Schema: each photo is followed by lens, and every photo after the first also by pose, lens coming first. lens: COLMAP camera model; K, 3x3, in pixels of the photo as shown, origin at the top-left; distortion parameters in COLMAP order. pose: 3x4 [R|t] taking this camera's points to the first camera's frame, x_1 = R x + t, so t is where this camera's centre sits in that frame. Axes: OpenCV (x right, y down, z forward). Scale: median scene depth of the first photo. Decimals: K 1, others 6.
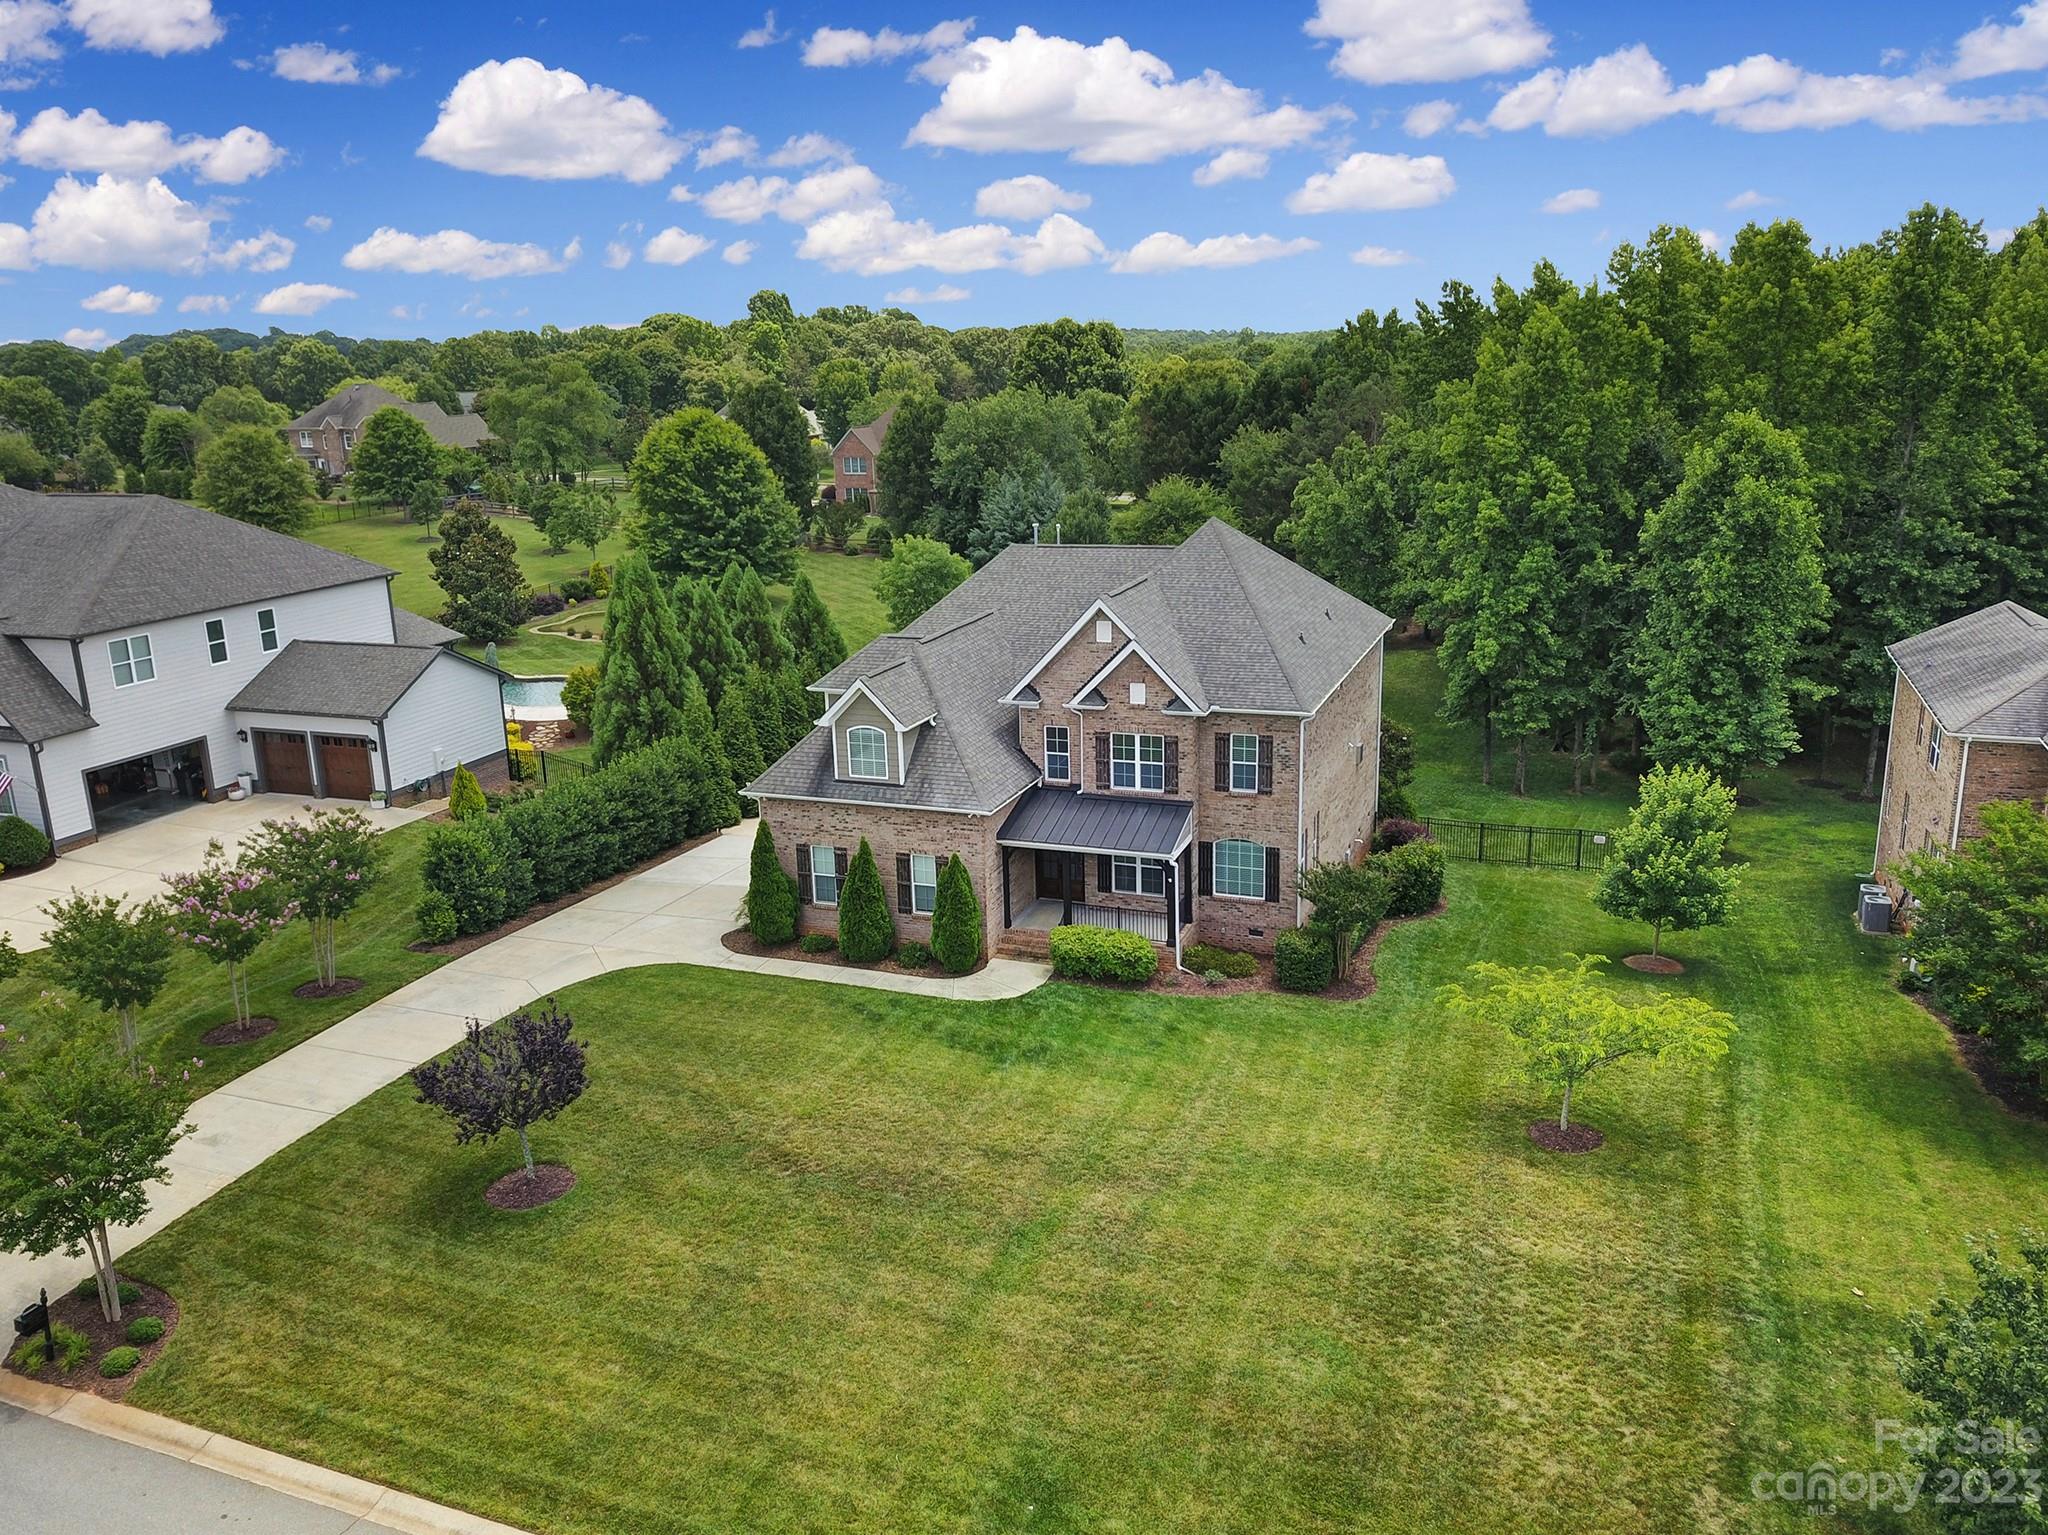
lens RADIAL K [[1604.1, 0, 1024.0], [0, 1604.1, 767.5], [0, 0, 1]] dist [0.002660, 0.008702]
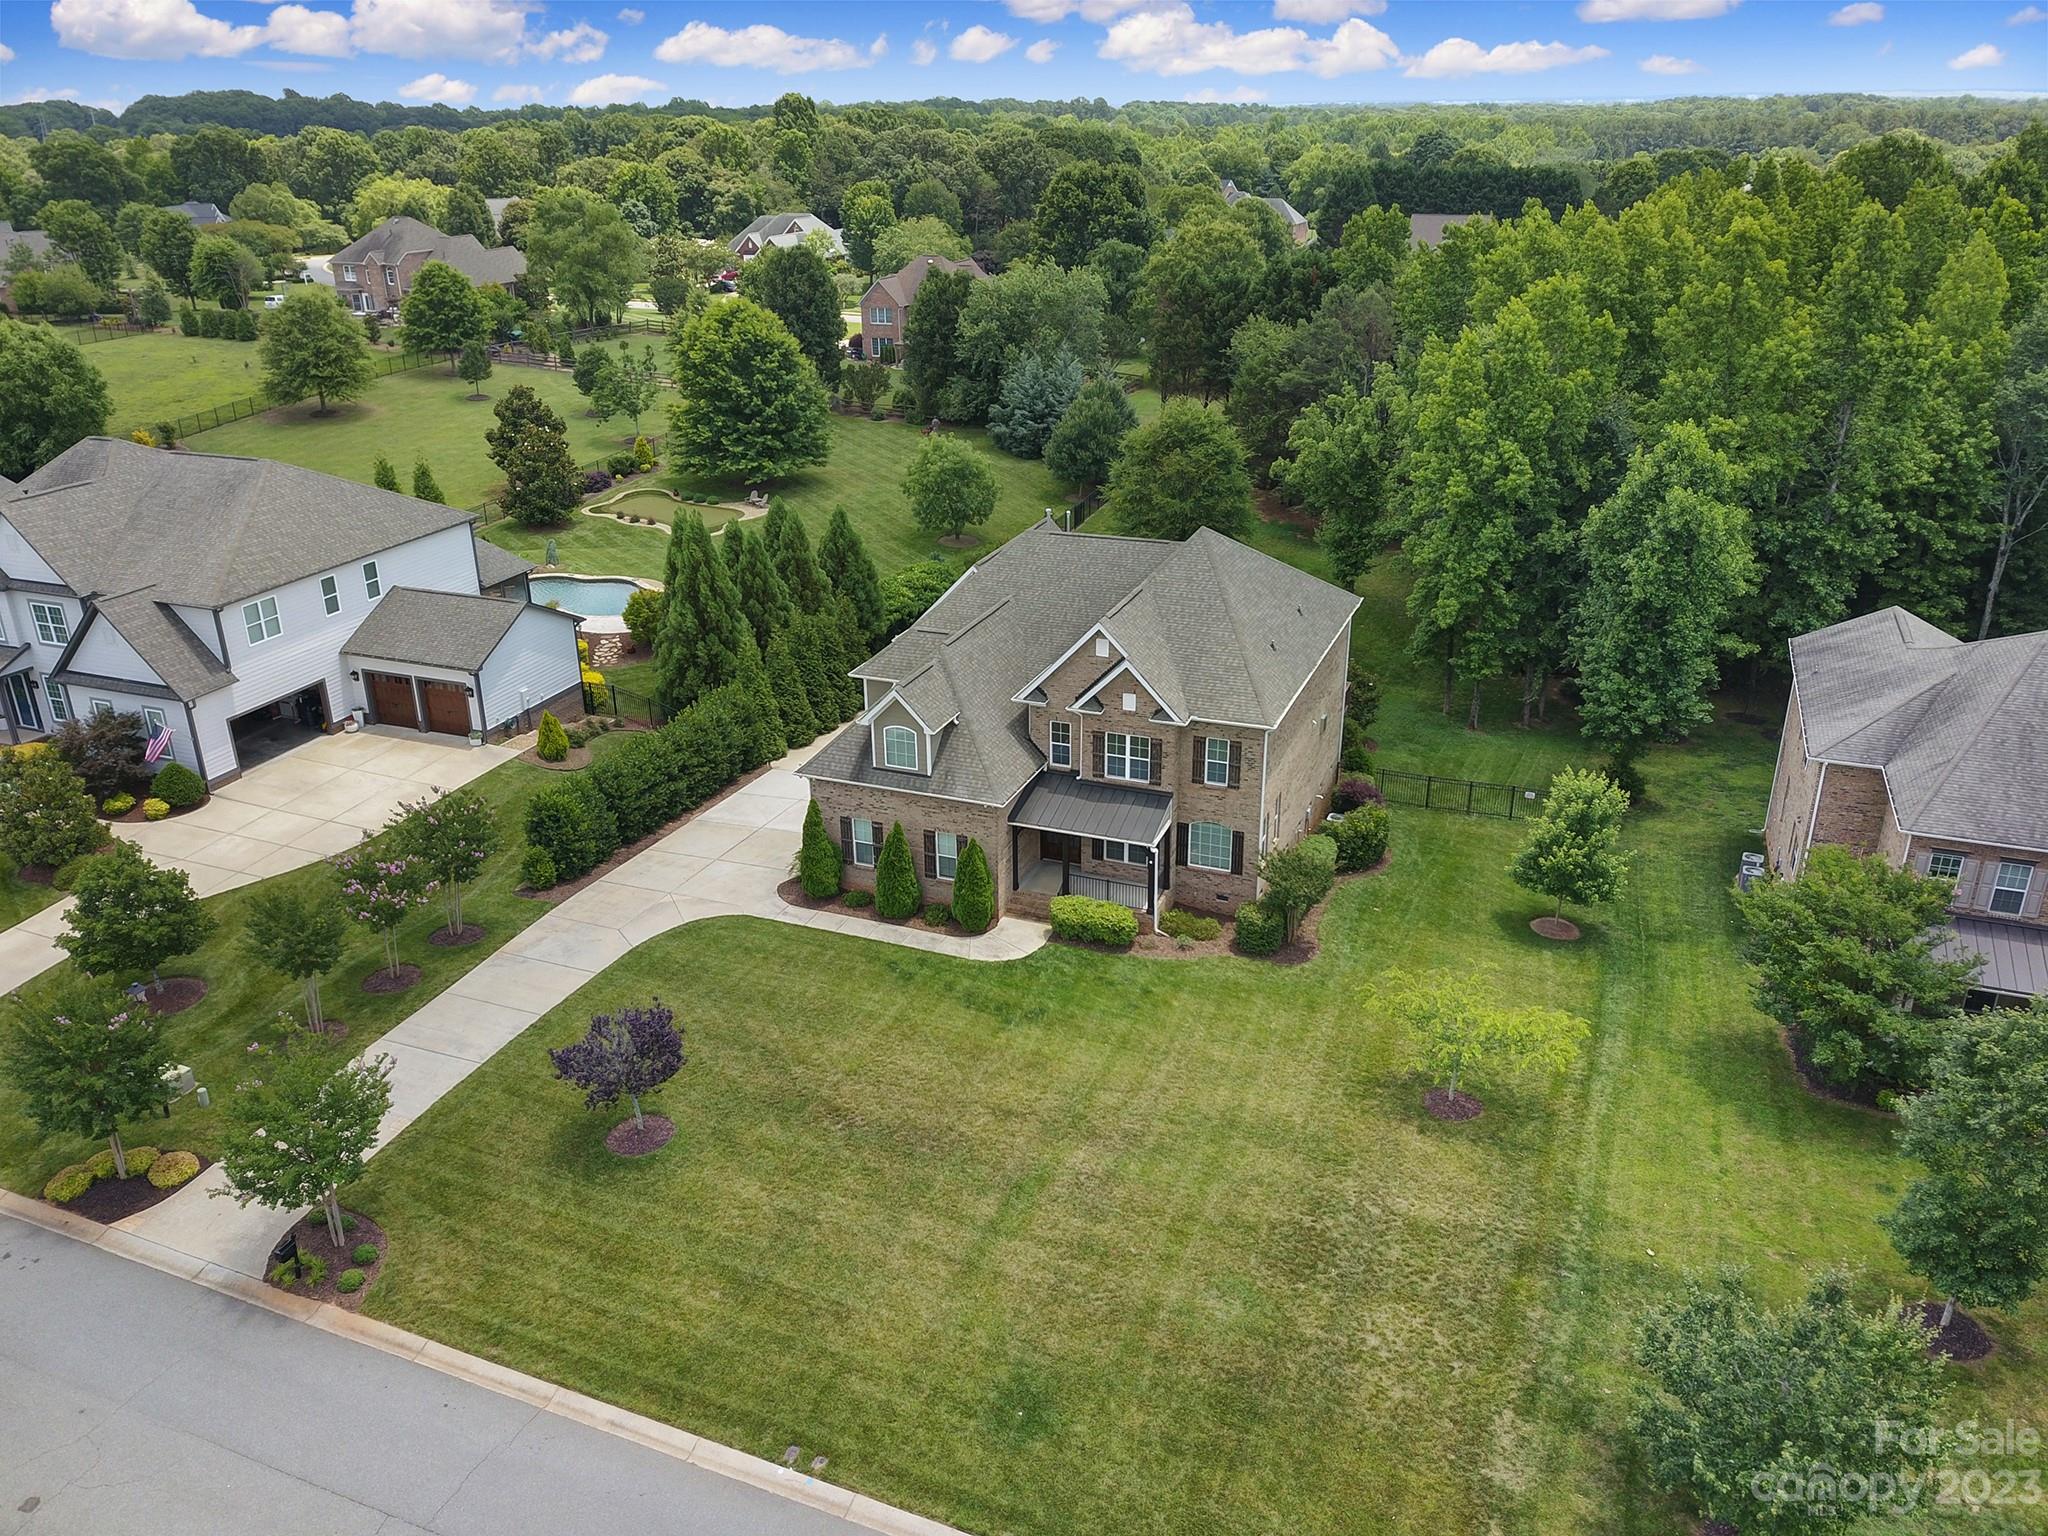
lens RADIAL K [[1558.4, 0, 1024.0], [0, 1558.4, 768.0], [0, 0, 1]] dist [0.010953, -0.002788]
pose [[0.999748, 0.020934, -0.008151, 0.003638], [-0.019641, 0.990627, 0.135179, -0.149687], [0.010904, -0.134985, 0.990788, -0.144687]]
